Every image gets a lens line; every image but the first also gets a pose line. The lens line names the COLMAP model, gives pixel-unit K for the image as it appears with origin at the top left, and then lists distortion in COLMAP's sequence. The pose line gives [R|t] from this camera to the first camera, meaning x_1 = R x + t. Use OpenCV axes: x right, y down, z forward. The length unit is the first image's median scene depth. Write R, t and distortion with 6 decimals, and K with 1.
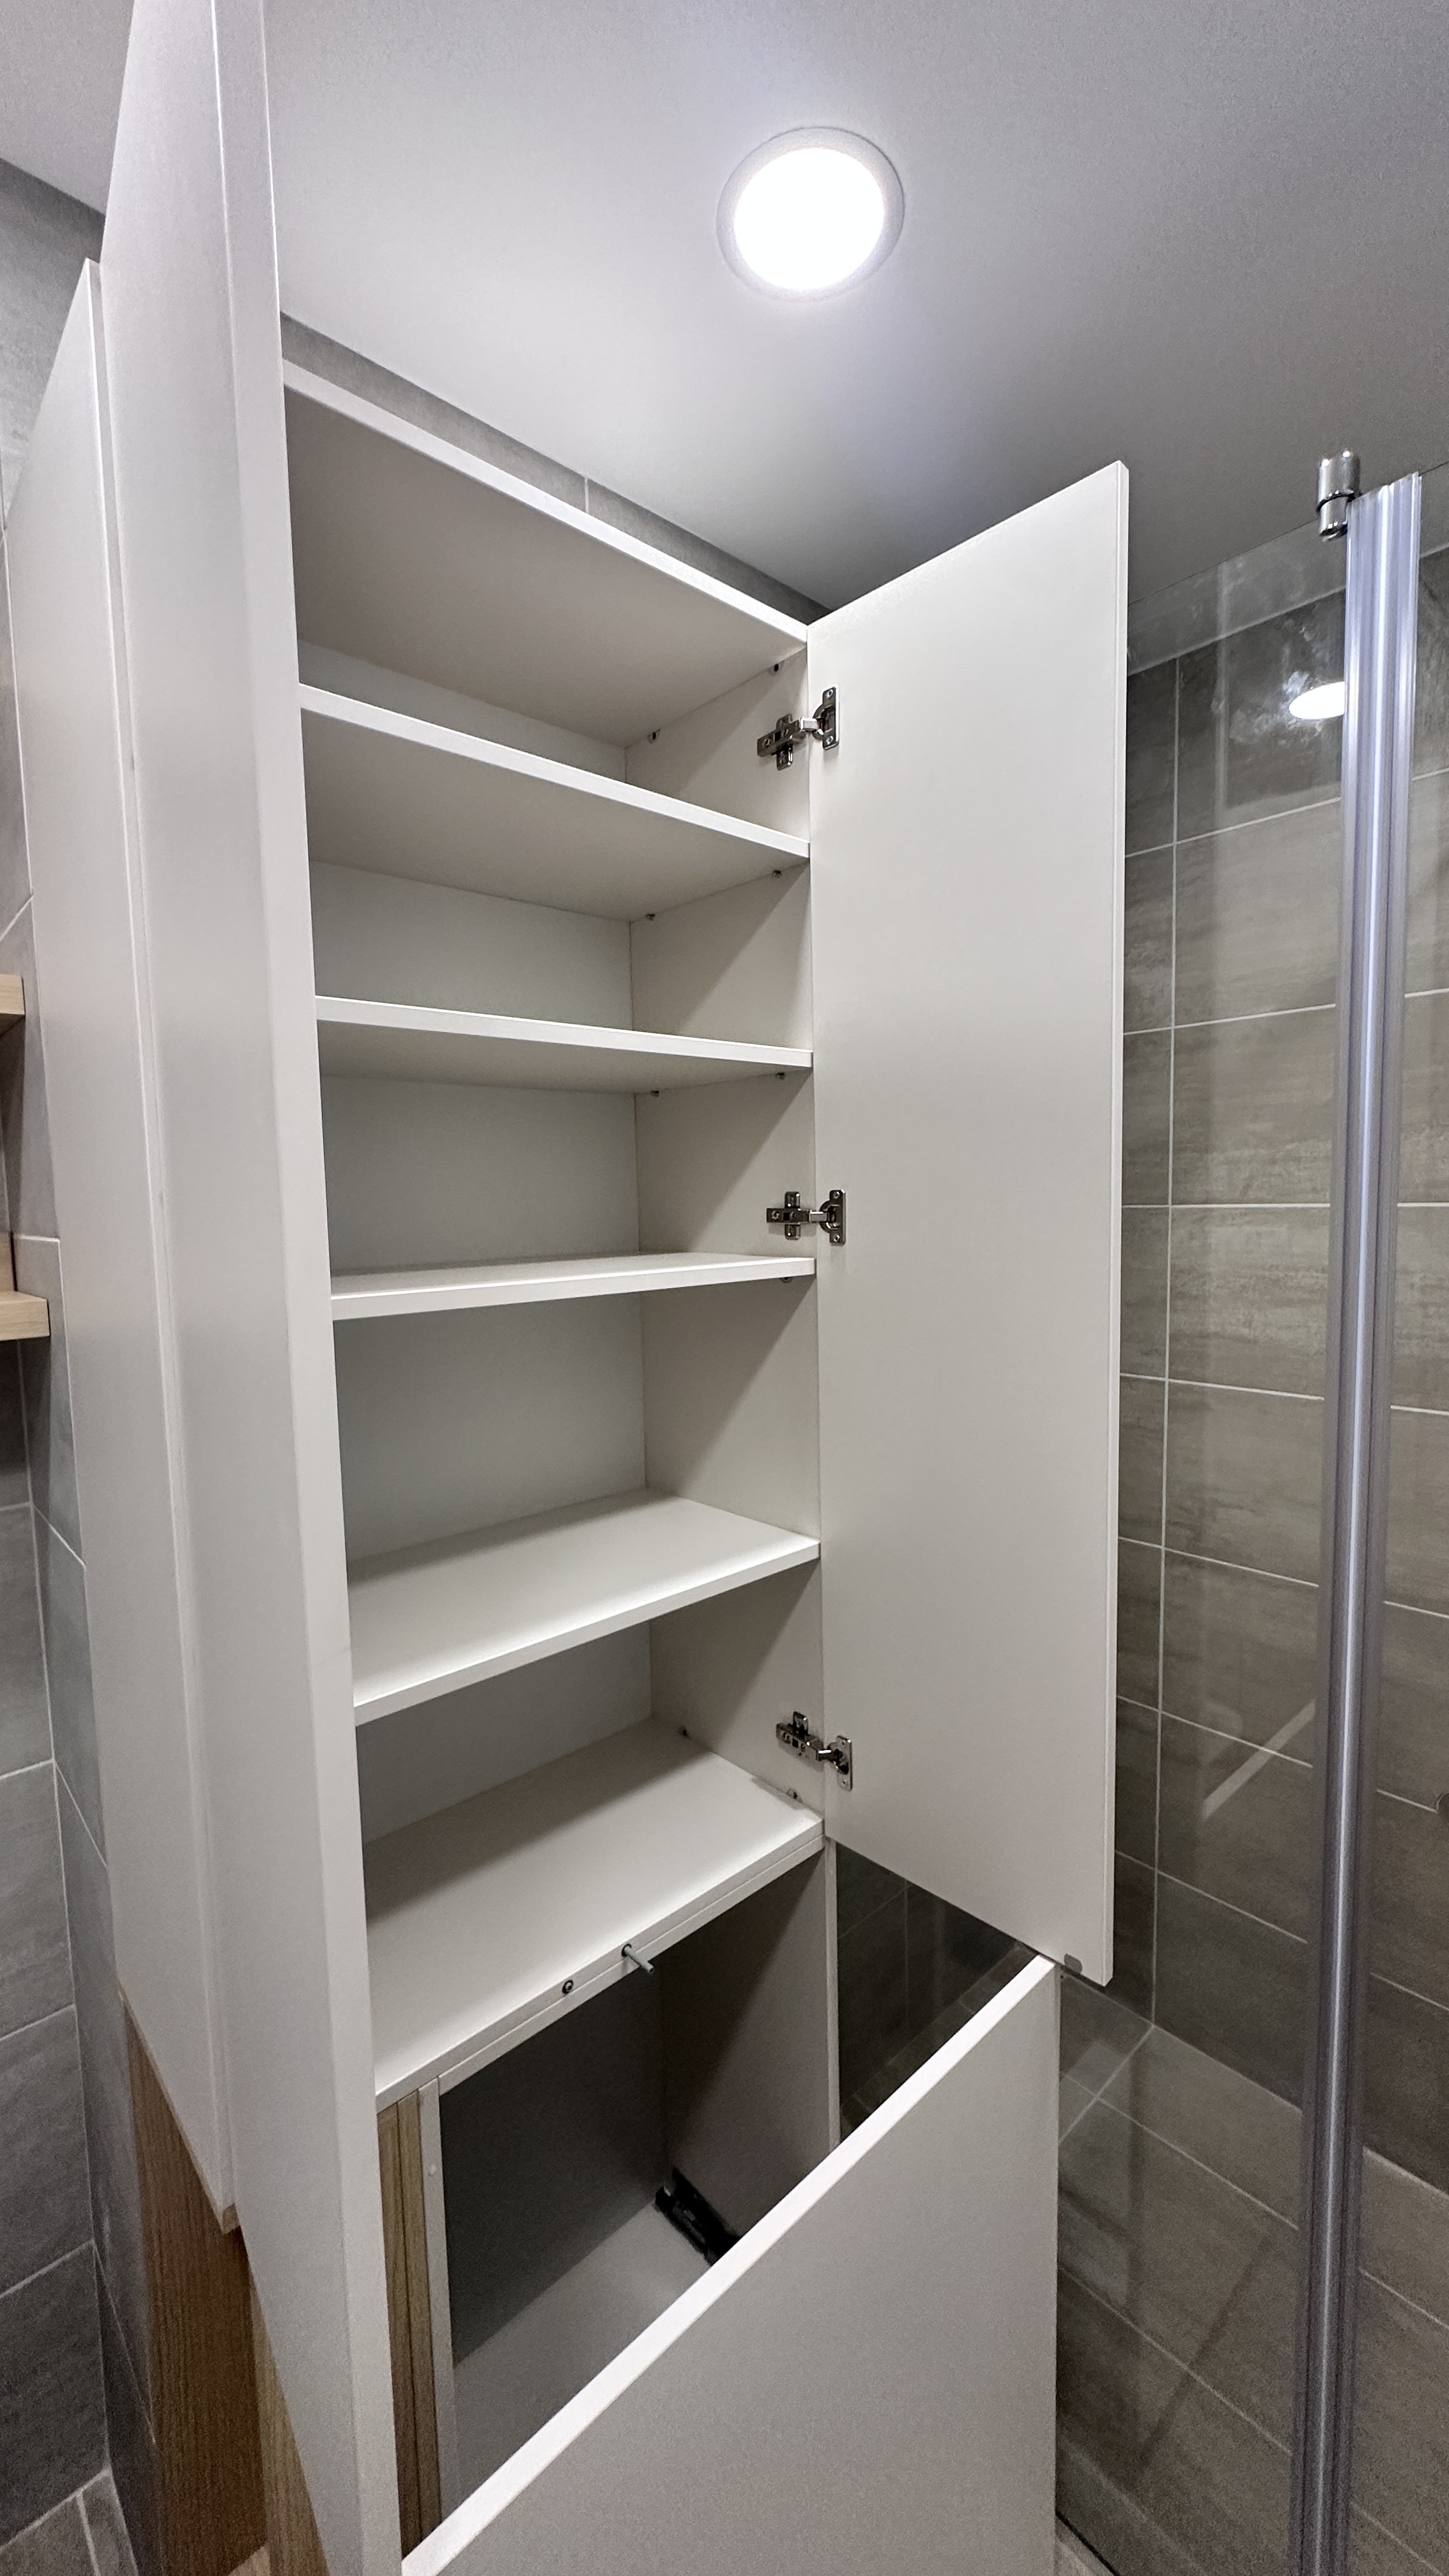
lens RADIAL K [[1018.6, 0, 730.2], [0, 1018.6, 1299.0], [0, 0, 1]] dist [-0.020973, 0.005646]
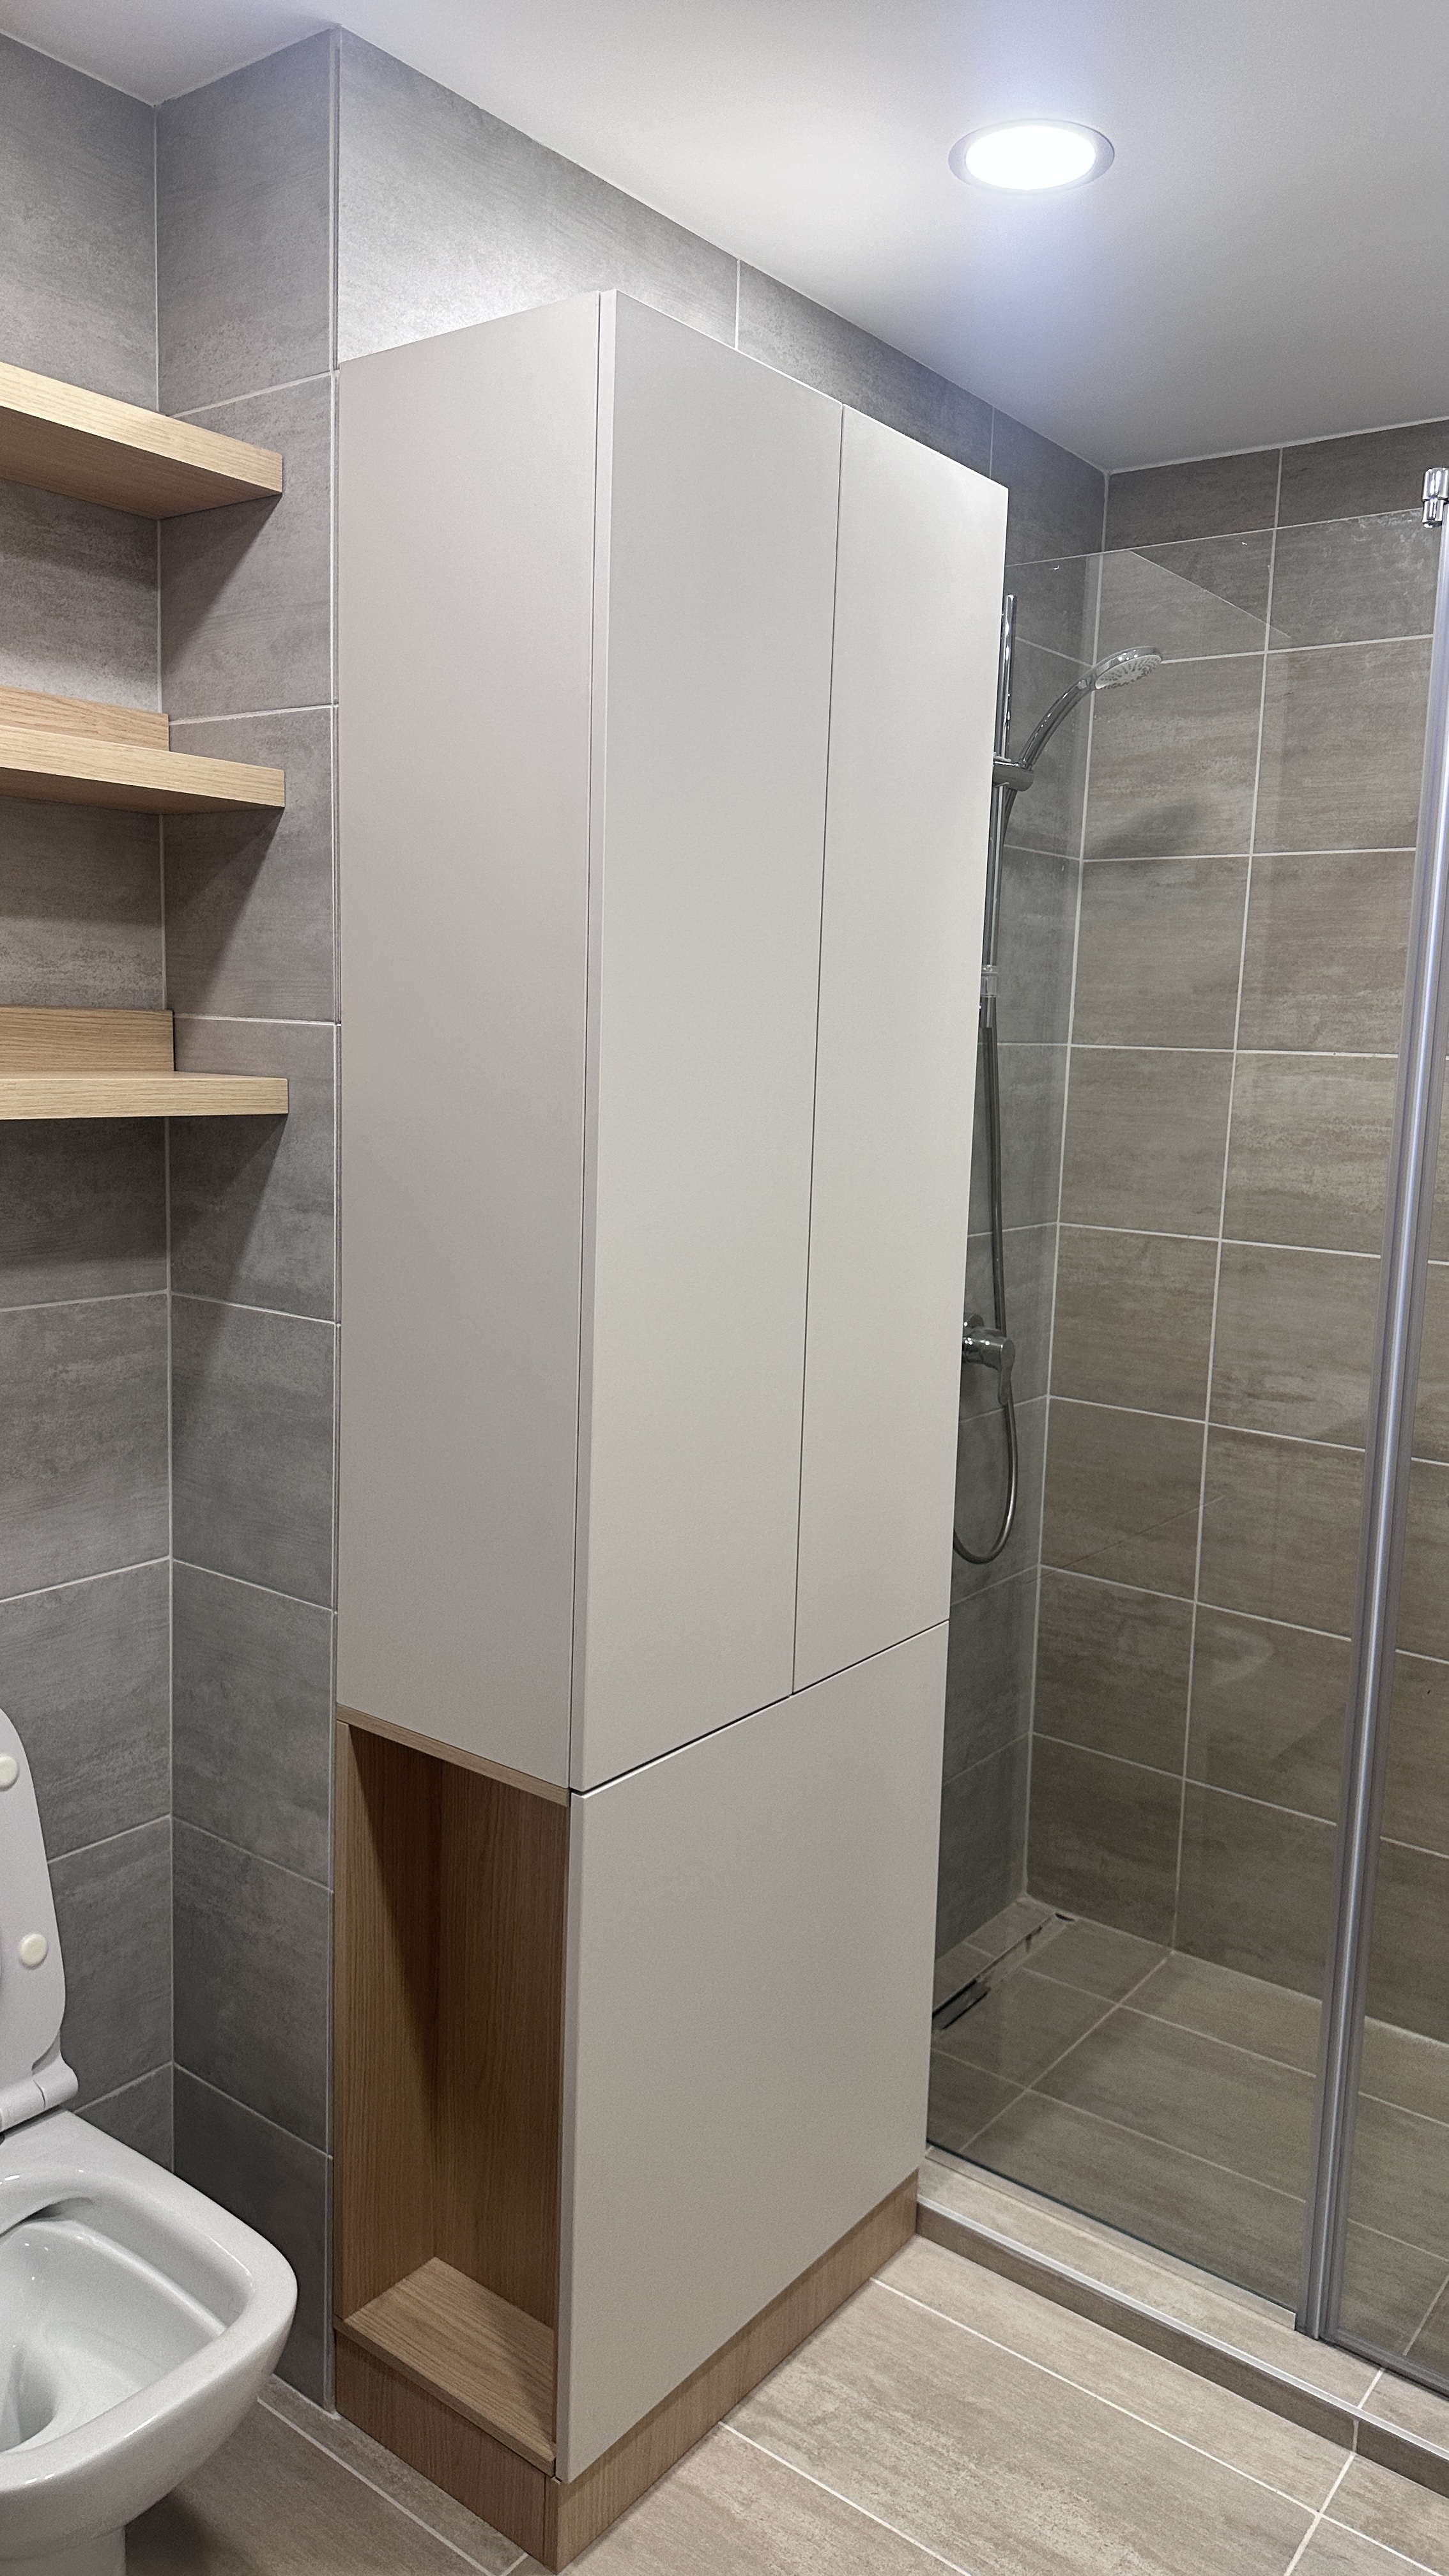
lens RADIAL K [[1815.1, 0, 704.7], [0, 1815.1, 1290.3], [0, 0, 1]] dist [0.071394, -0.089594]
pose [[0.984068, 0.028633, 0.175474, -0.334112], [-0.037938, 0.998033, 0.049907, 0.062538], [-0.173700, -0.055769, 0.983218, -0.574643]]
